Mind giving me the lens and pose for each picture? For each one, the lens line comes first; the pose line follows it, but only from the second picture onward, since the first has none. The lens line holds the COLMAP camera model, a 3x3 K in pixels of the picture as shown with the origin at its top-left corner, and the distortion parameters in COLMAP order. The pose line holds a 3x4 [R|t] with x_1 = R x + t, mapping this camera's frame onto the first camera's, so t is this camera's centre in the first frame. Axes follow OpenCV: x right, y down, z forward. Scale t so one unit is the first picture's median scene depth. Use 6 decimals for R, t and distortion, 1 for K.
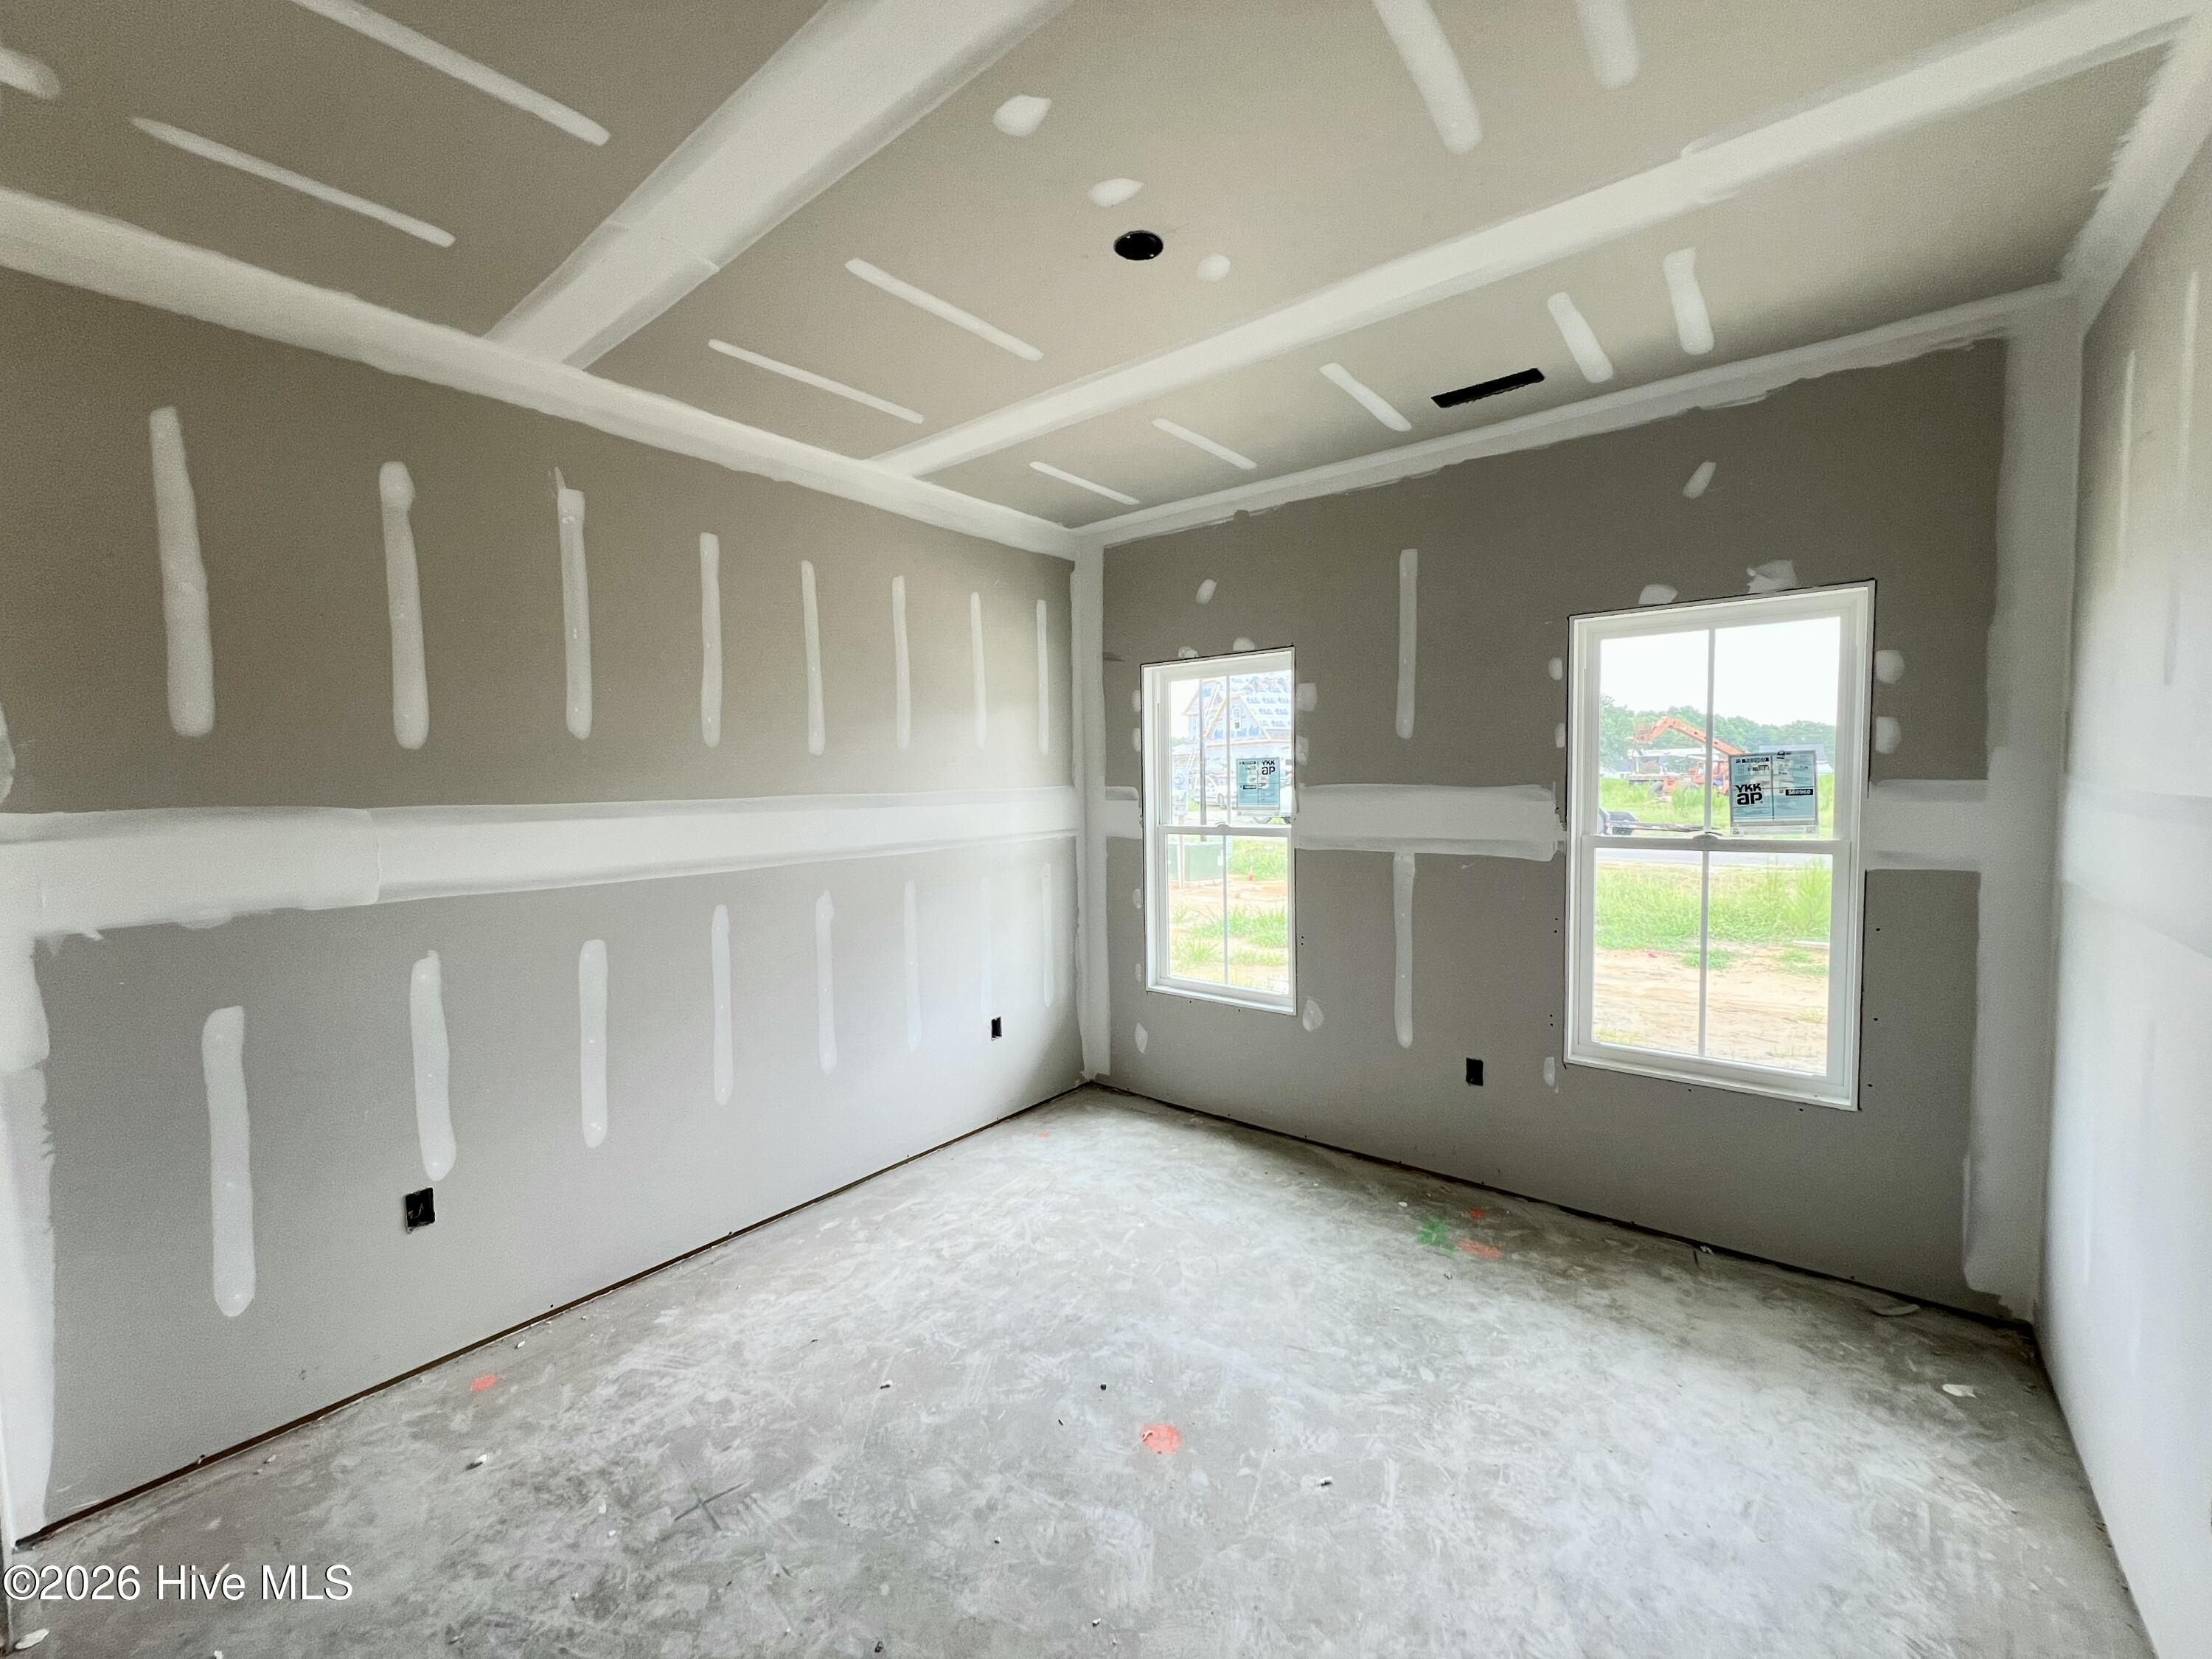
lens RADIAL K [[884.9, 0, 1106.0], [0, 884.9, 829.5], [0, 0, 1]] dist [-0.001776, -0.000087]
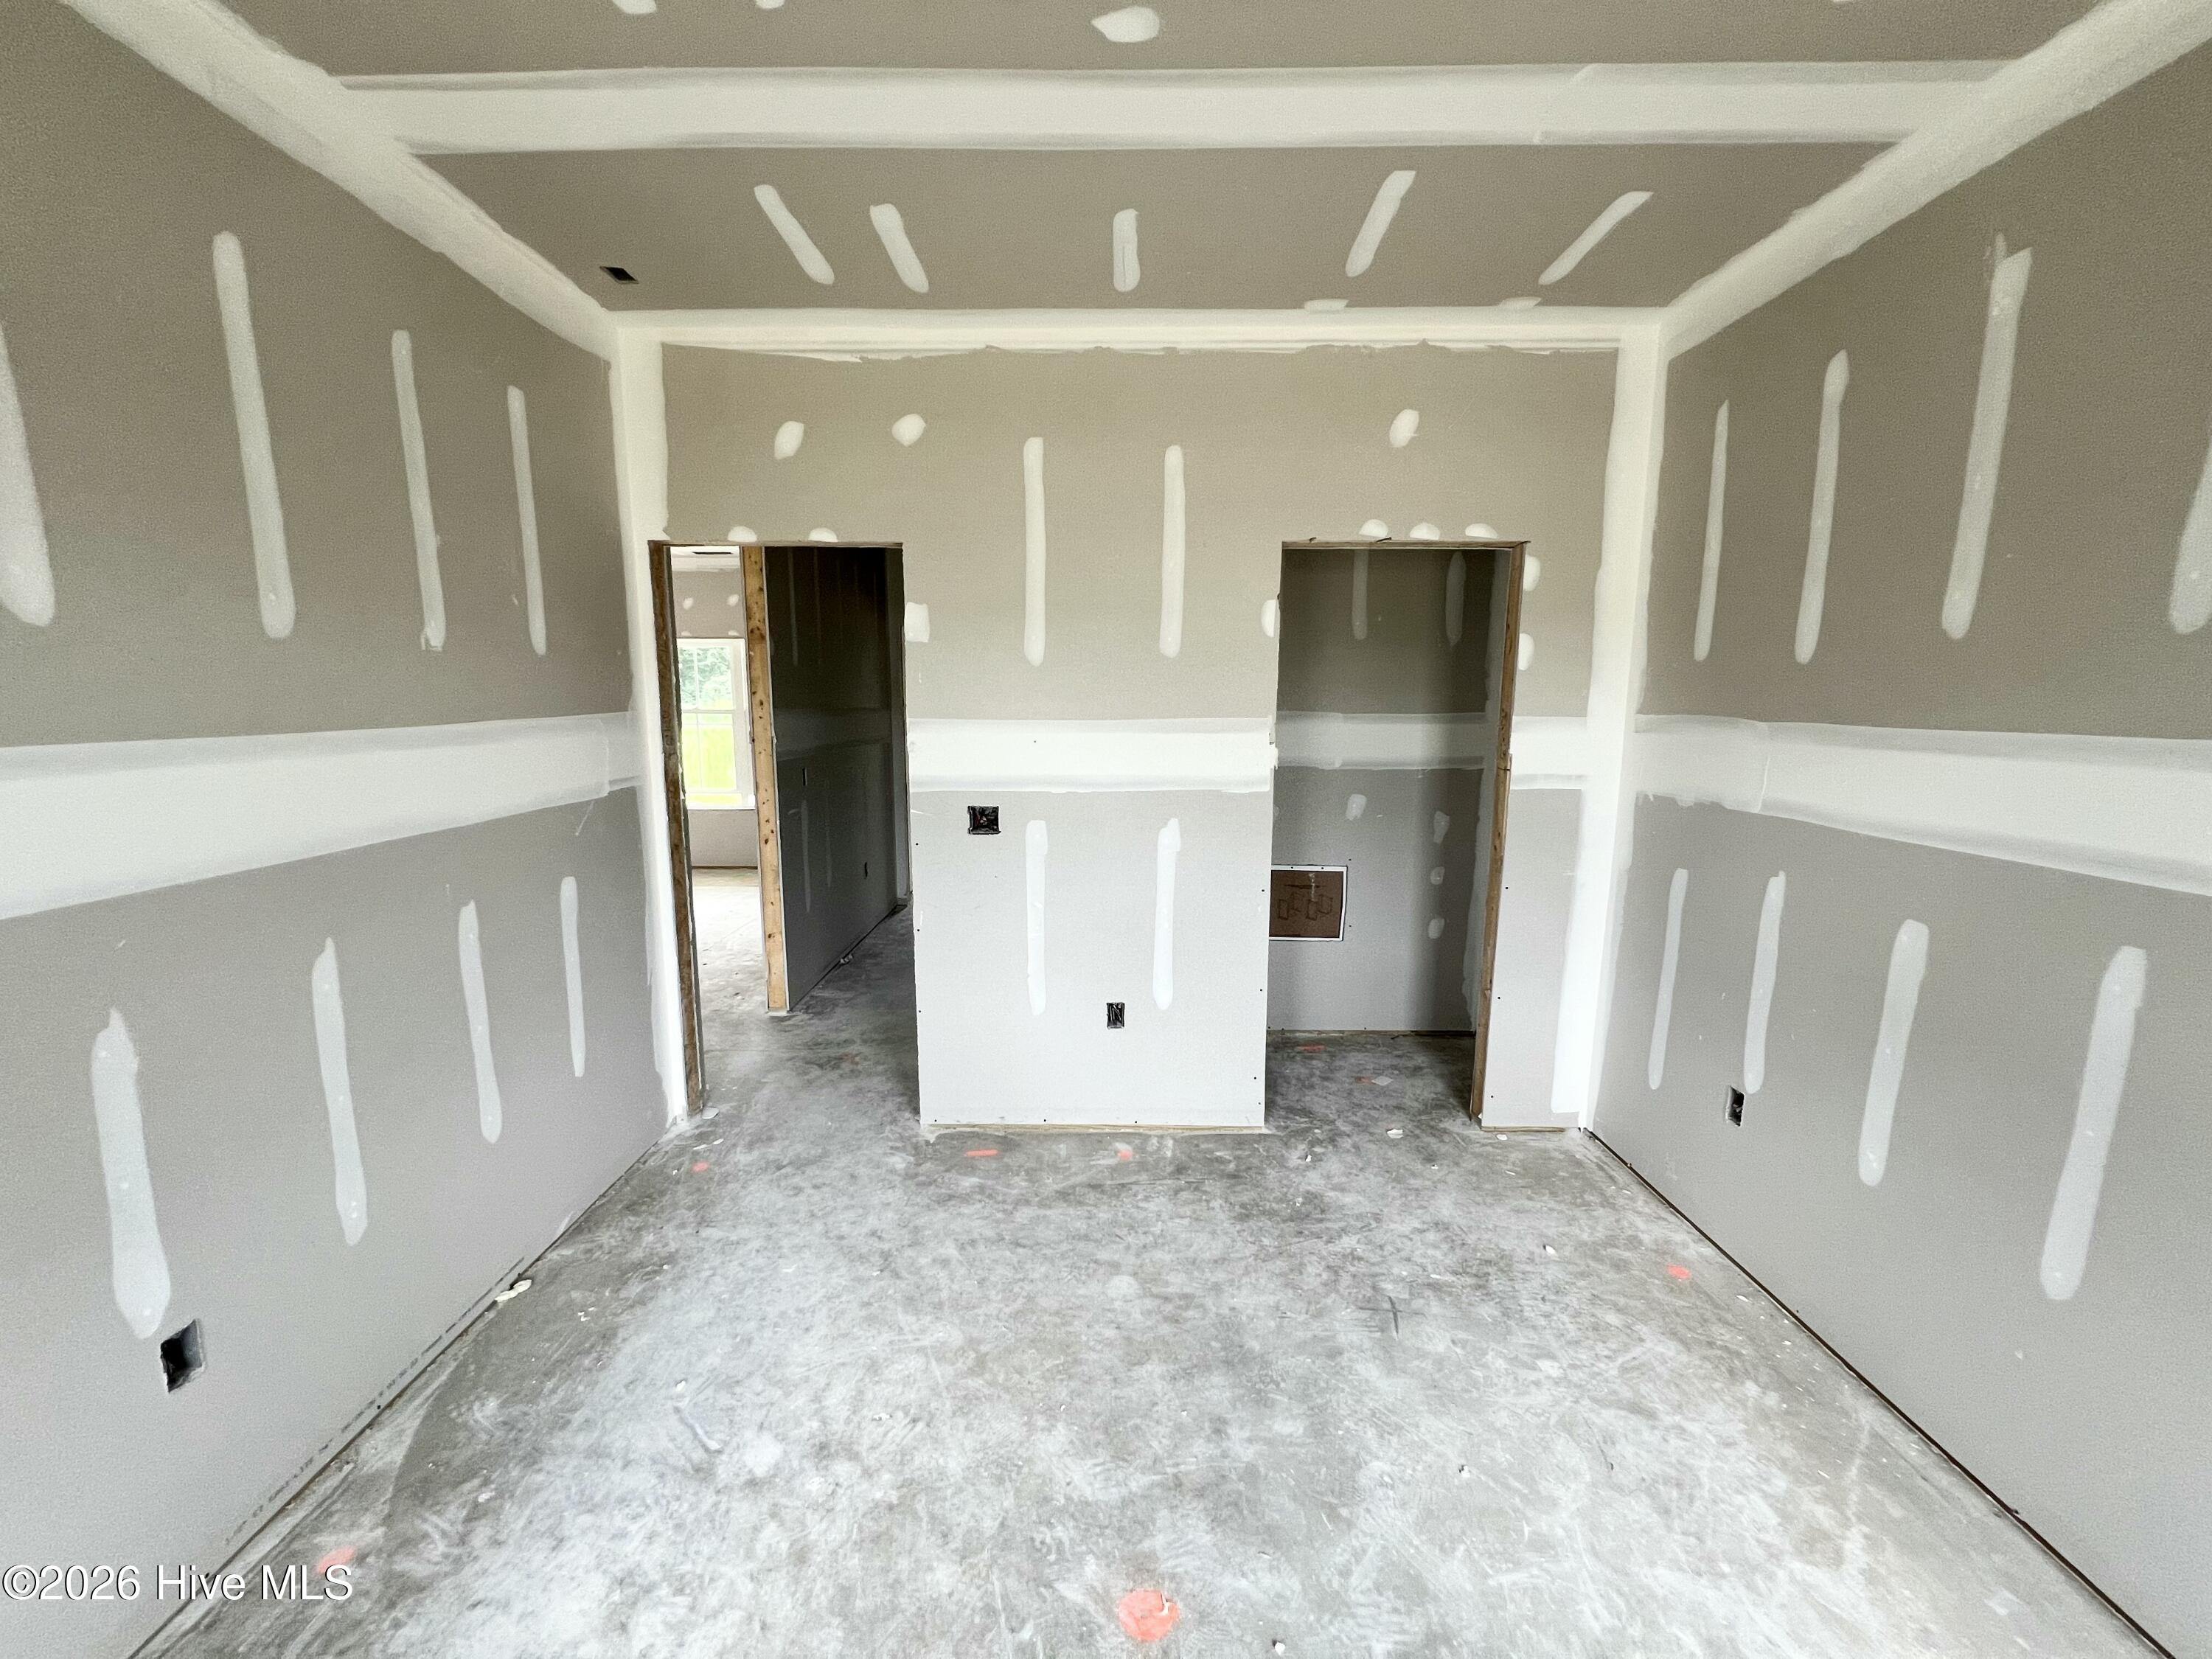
lens RADIAL K [[882.9, 0, 1106.0], [0, 882.9, 829.5], [0, 0, 1]] dist [0.001810, 0.000262]
pose [[-0.778646, 0.108461, -0.618018, 0.486537], [-0.024752, 0.978871, 0.202975, -0.102971], [0.626975, 0.173343, -0.759510, 1.462701]]
